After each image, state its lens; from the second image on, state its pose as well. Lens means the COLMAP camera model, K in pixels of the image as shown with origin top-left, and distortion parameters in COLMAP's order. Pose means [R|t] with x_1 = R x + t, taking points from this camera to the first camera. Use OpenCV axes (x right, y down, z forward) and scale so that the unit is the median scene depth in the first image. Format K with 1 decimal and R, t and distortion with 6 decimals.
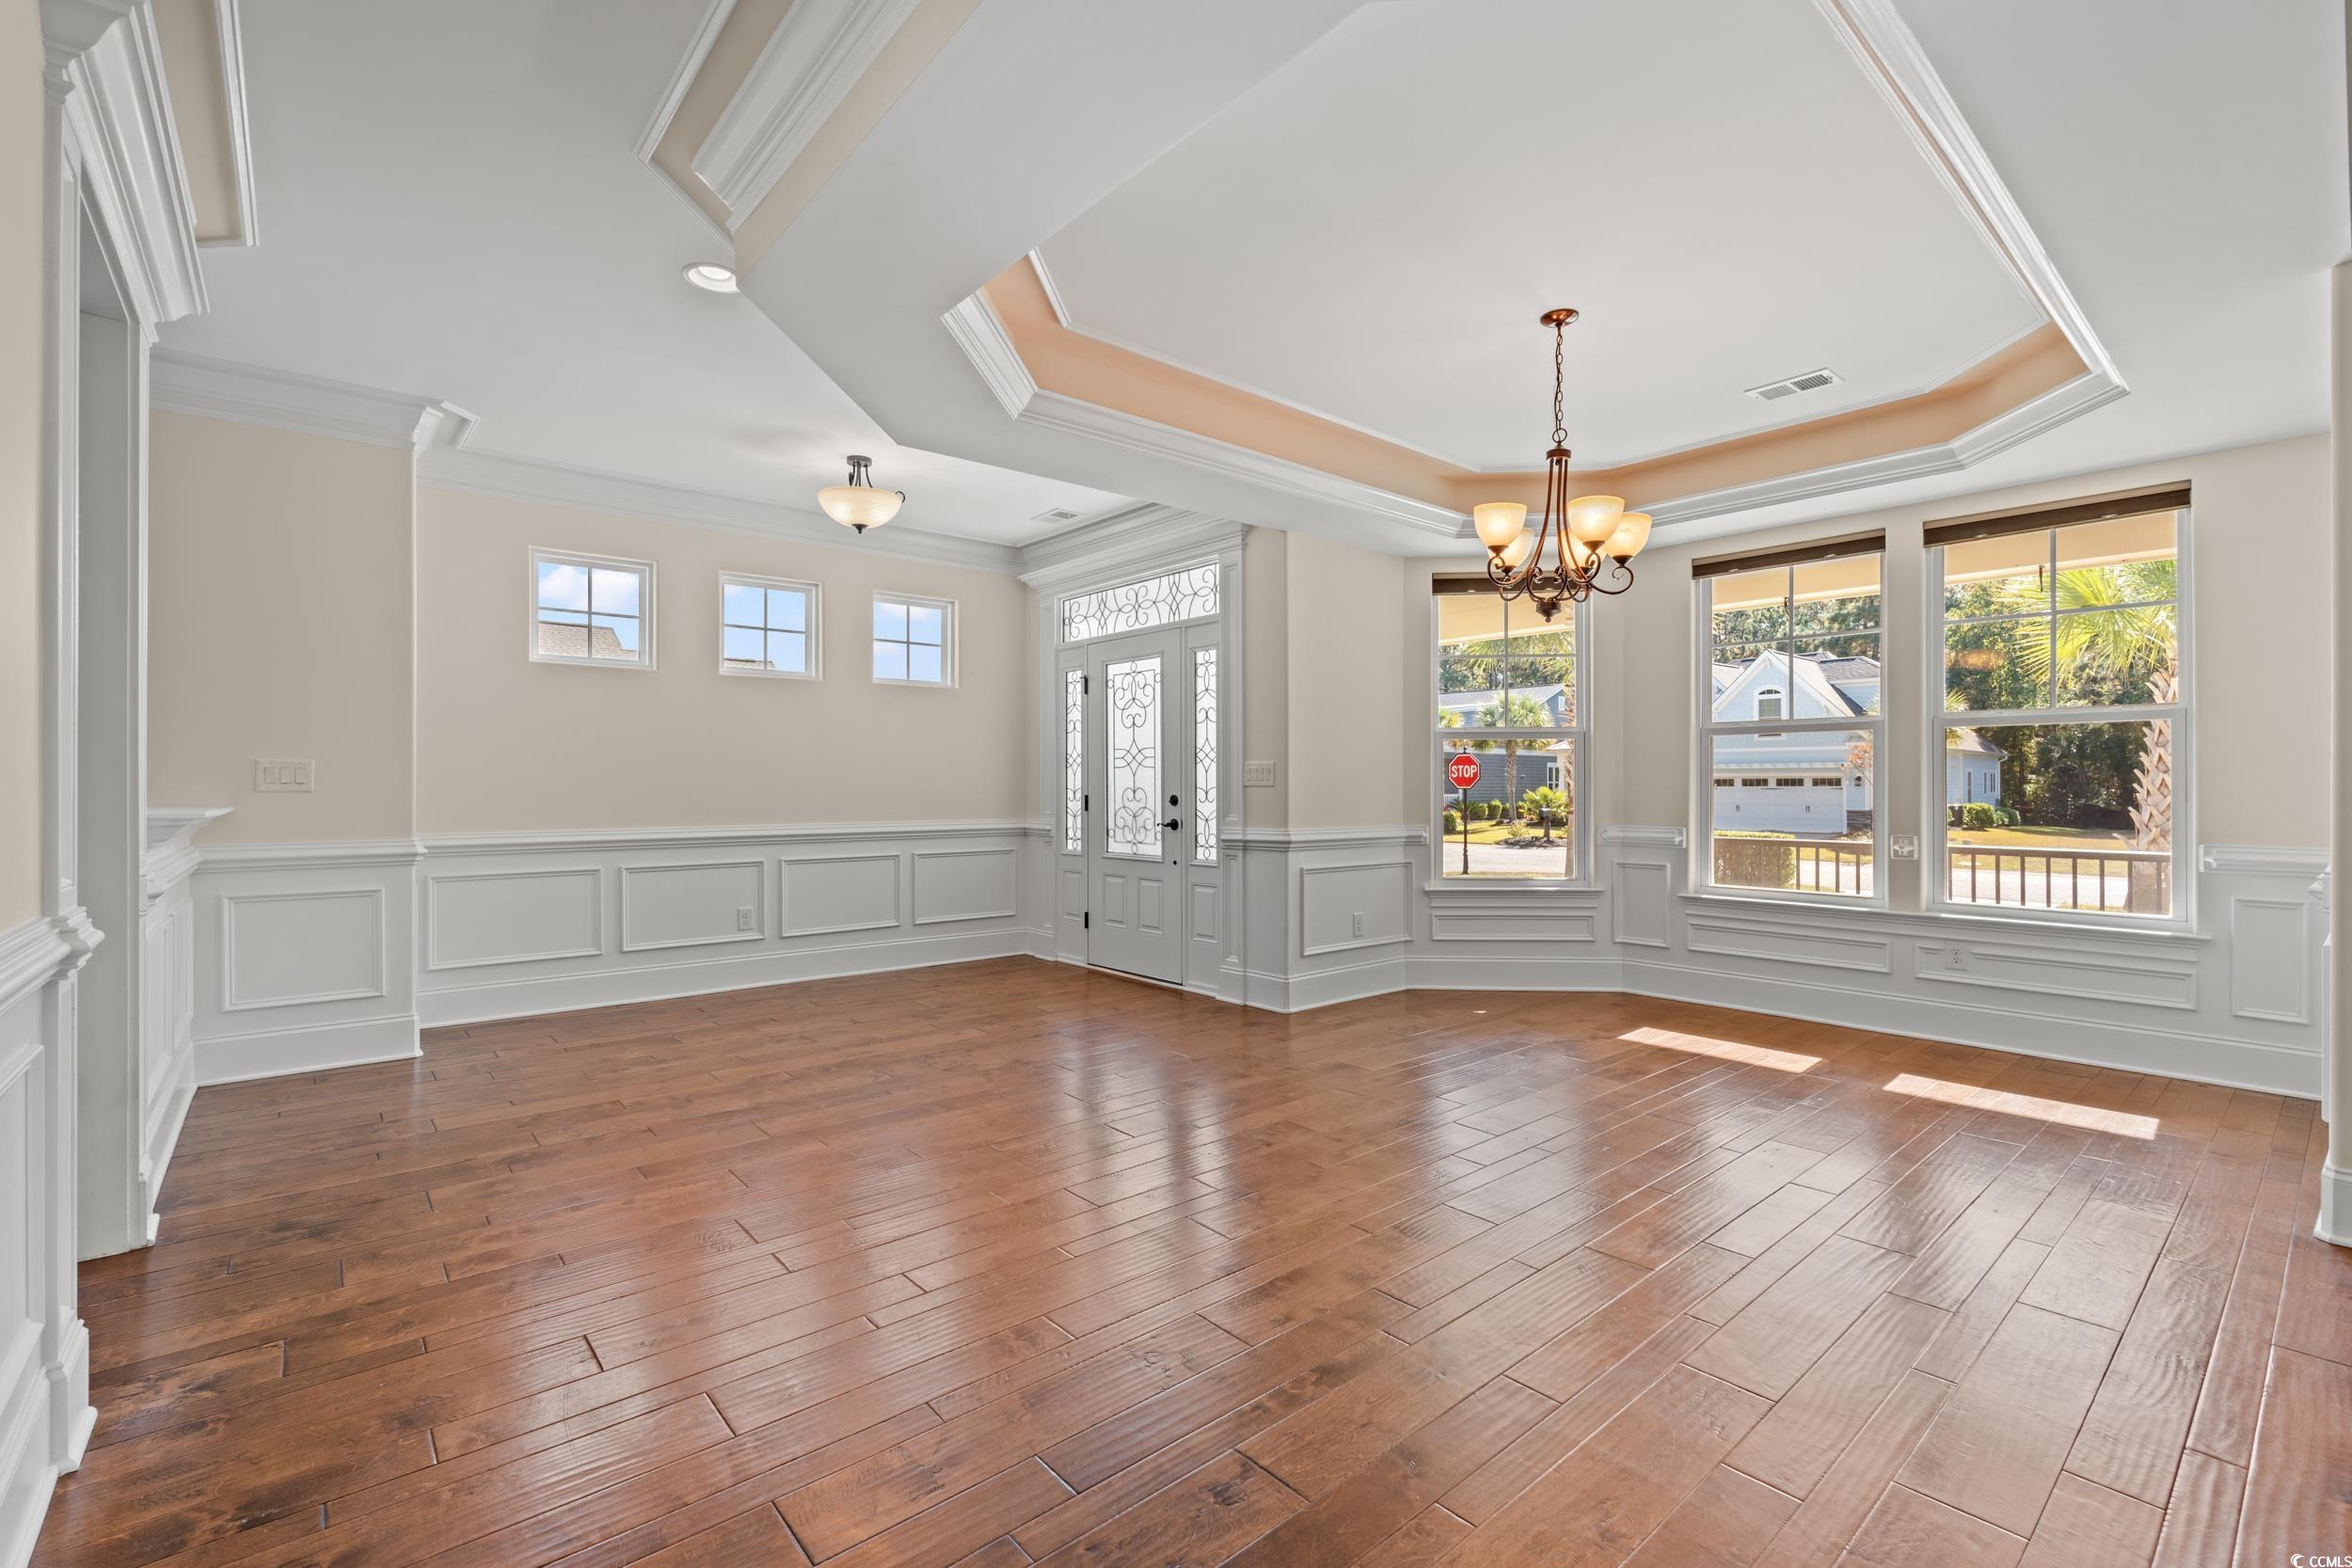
lens RADIAL K [[1029.4, 0, 1176.0], [0, 1029.4, 784.0], [0, 0, 1]] dist [-0.002568, -0.000200]
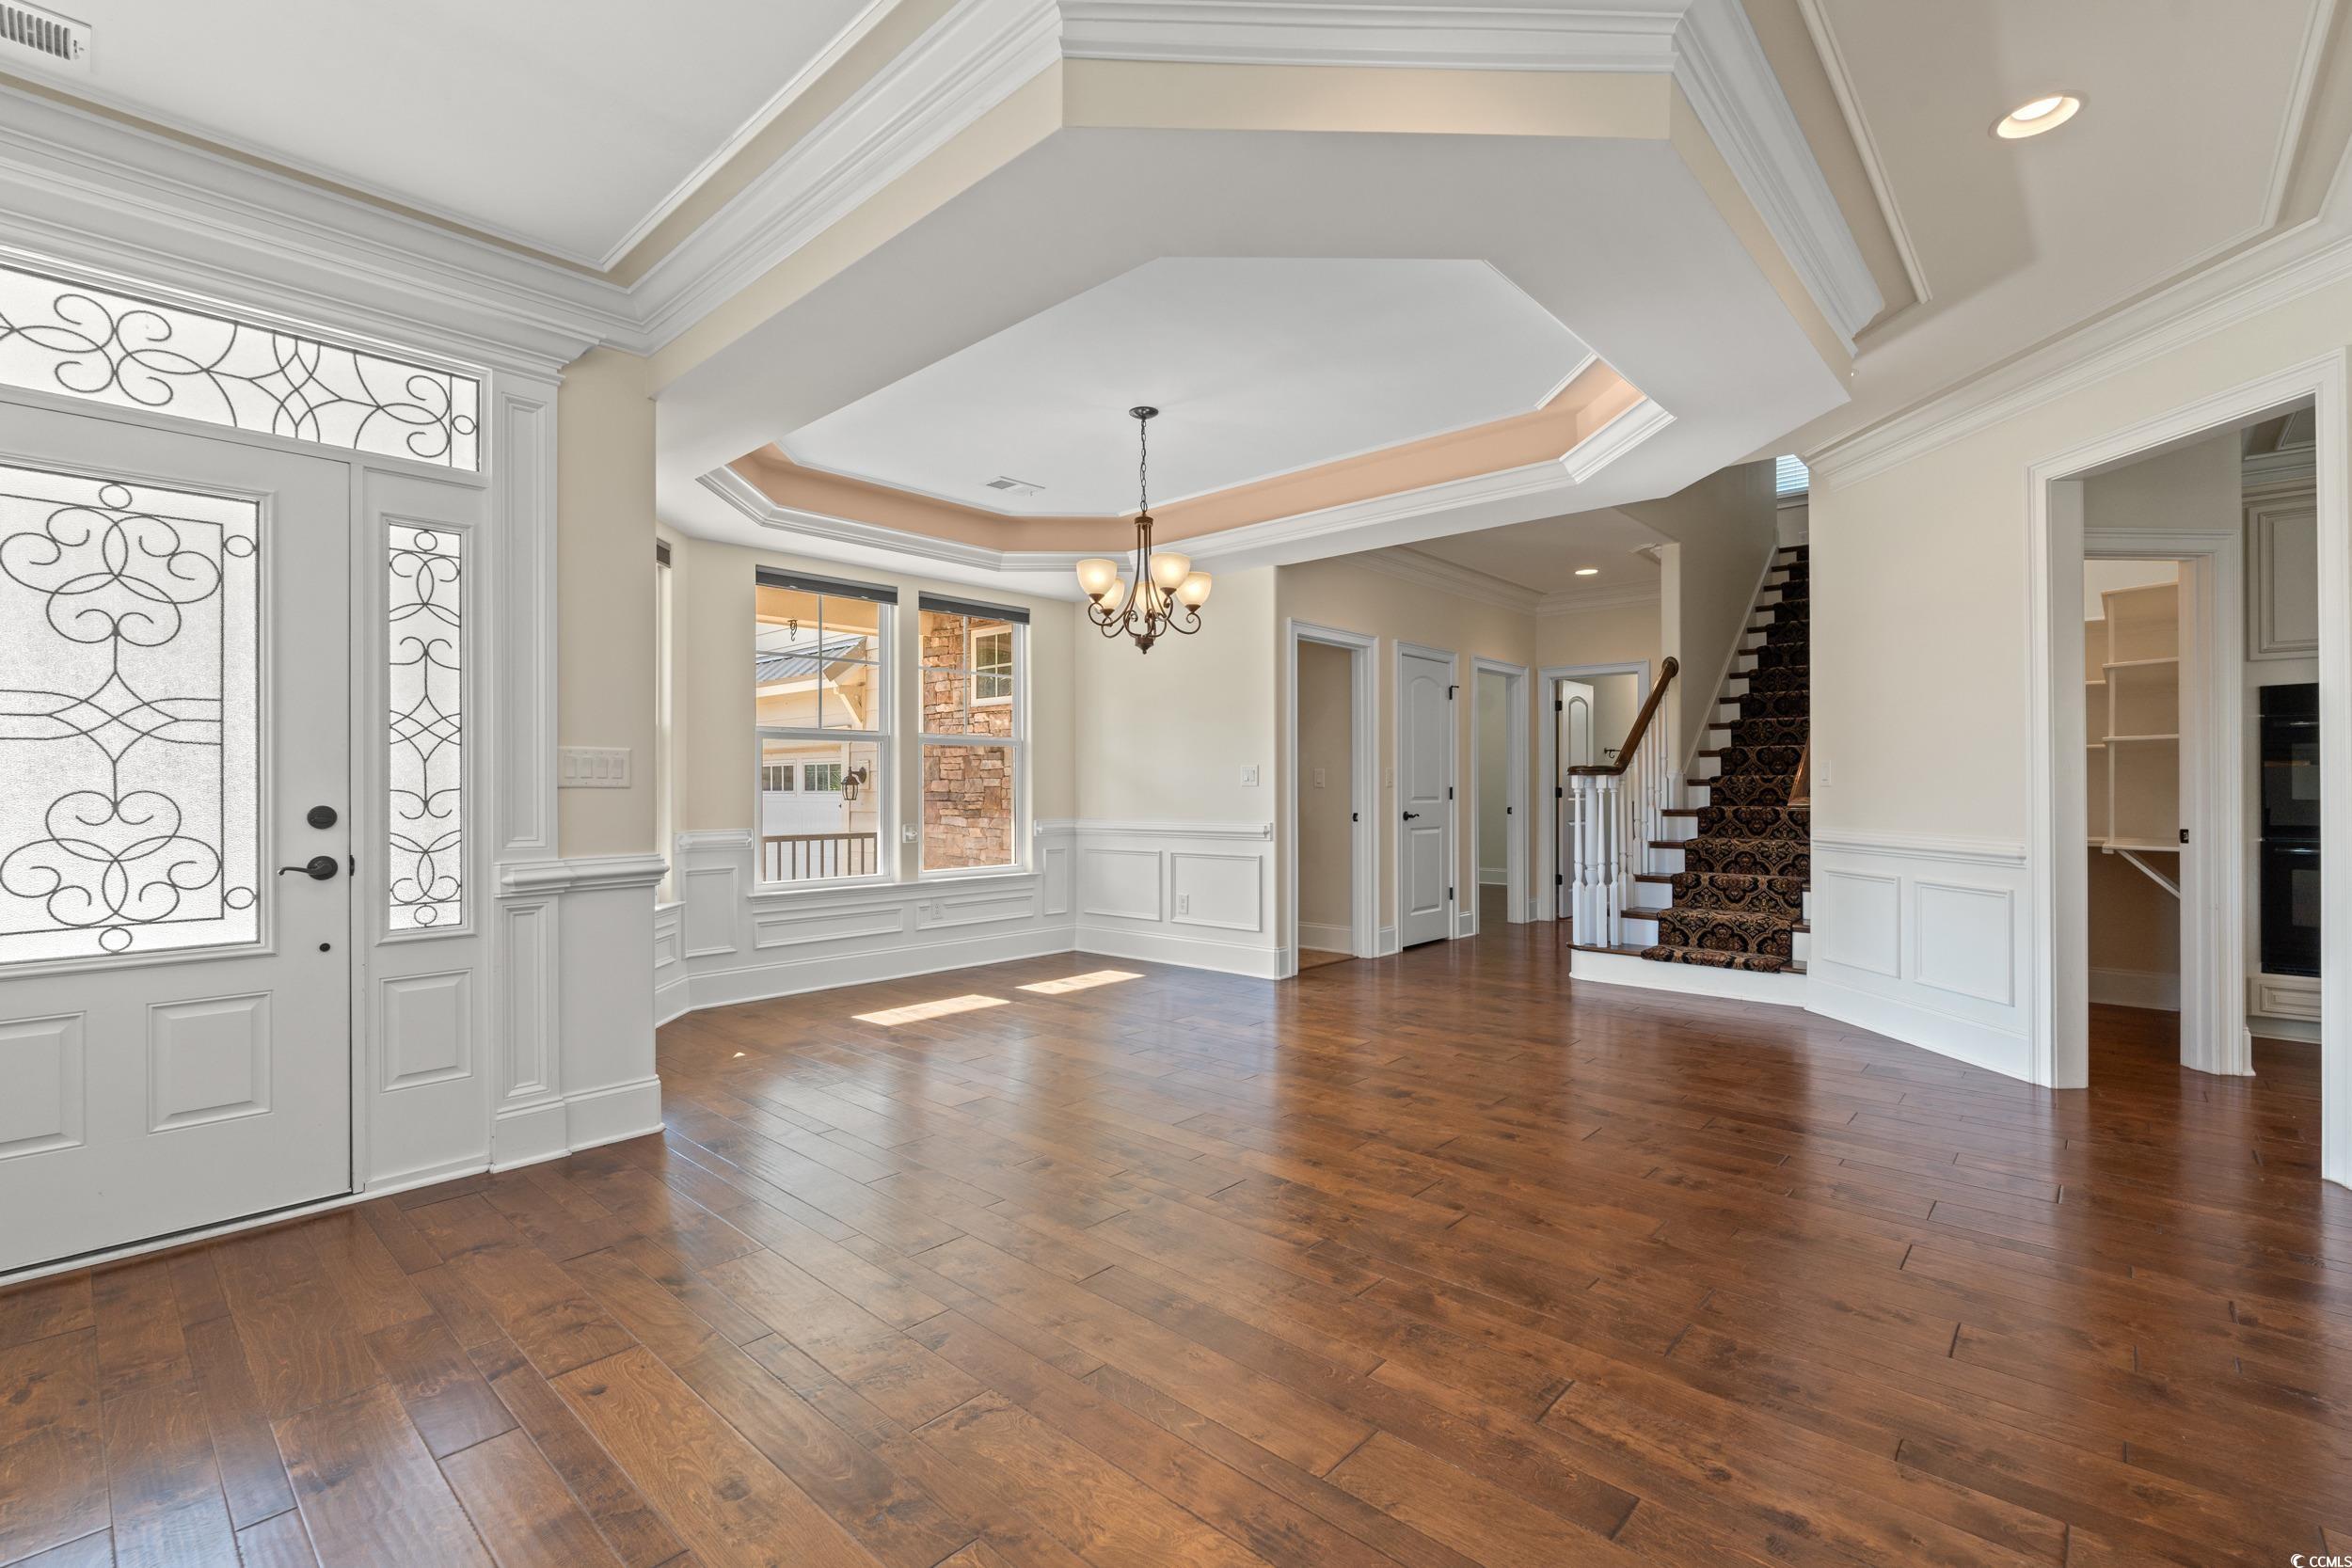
lens RADIAL K [[1033.1, 0, 1169.0], [0, 1033.1, 776.9], [0, 0, 1]] dist [0.004160, 0.000034]
pose [[-0.118184, 0.007353, 0.992965, -0.544108], [-0.002435, 0.999967, -0.007695, -0.000012], [-0.992989, -0.003327, -0.118162, 0.687873]]
